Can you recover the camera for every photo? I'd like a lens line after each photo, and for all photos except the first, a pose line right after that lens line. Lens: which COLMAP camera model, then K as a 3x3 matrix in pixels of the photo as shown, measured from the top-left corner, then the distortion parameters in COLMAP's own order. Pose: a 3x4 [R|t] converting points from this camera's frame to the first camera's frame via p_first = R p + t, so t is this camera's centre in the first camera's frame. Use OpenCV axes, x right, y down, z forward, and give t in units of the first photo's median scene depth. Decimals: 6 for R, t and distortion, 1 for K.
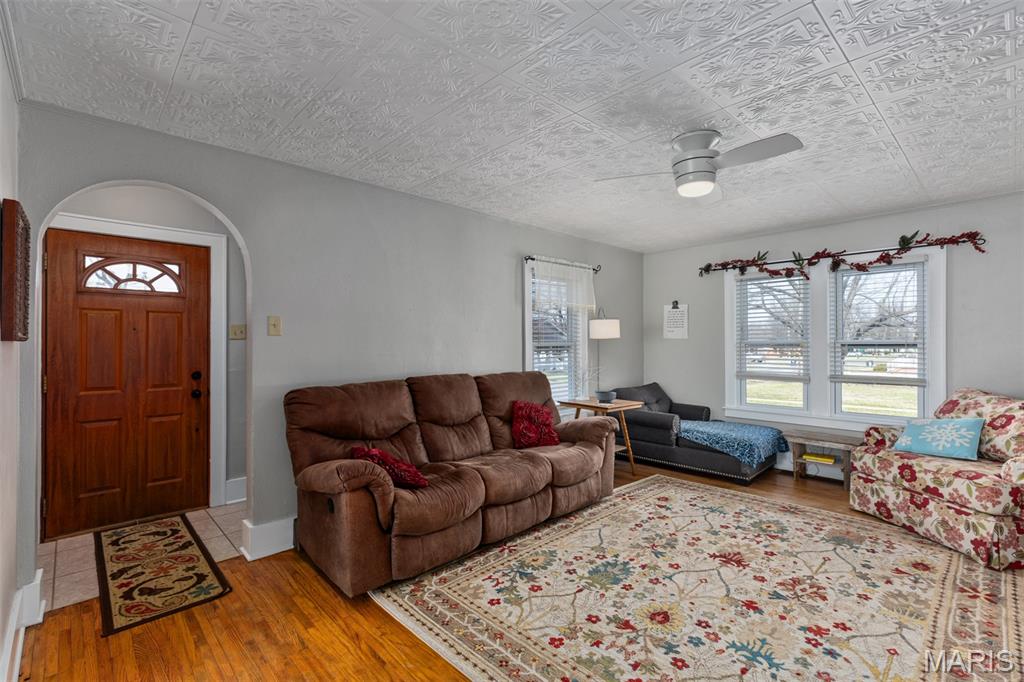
lens RADIAL K [[467.6, 0, 508.3], [0, 467.6, 340.0], [0, 0, 1]] dist [0.003436, 0.000019]
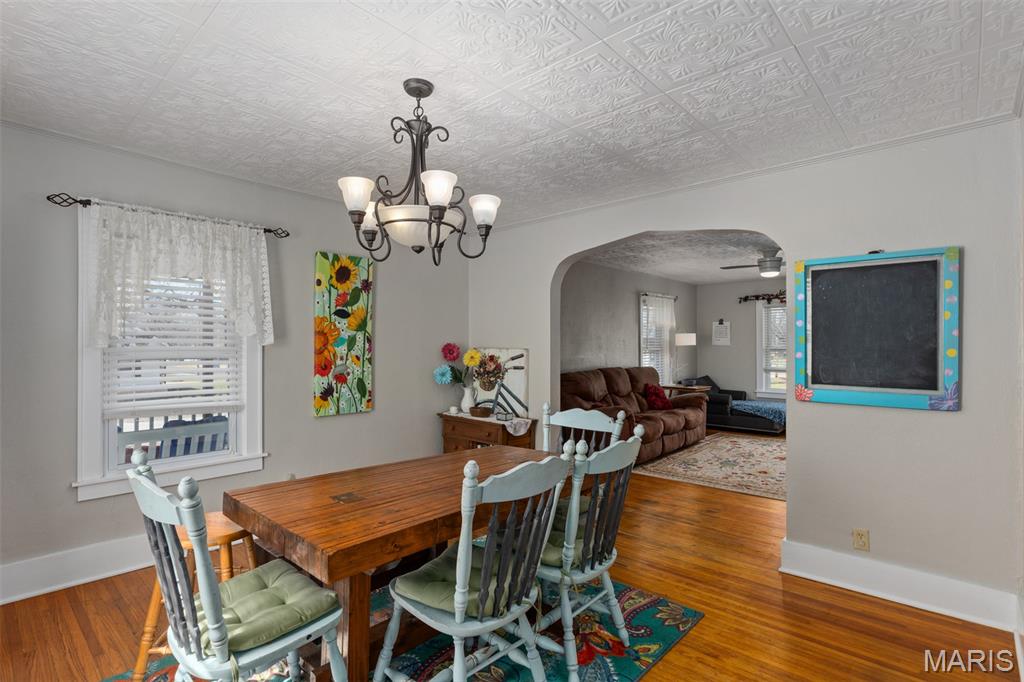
lens RADIAL K [[508.4, 0, 513.8], [0, 508.4, 344.5], [0, 0, 1]] dist [-0.003294, -0.000119]
pose [[0.995699, 0.004034, 0.092555, -0.544095], [-0.004208, 0.999990, 0.001682, -0.006905], [-0.092547, -0.002064, 0.995706, -0.646300]]
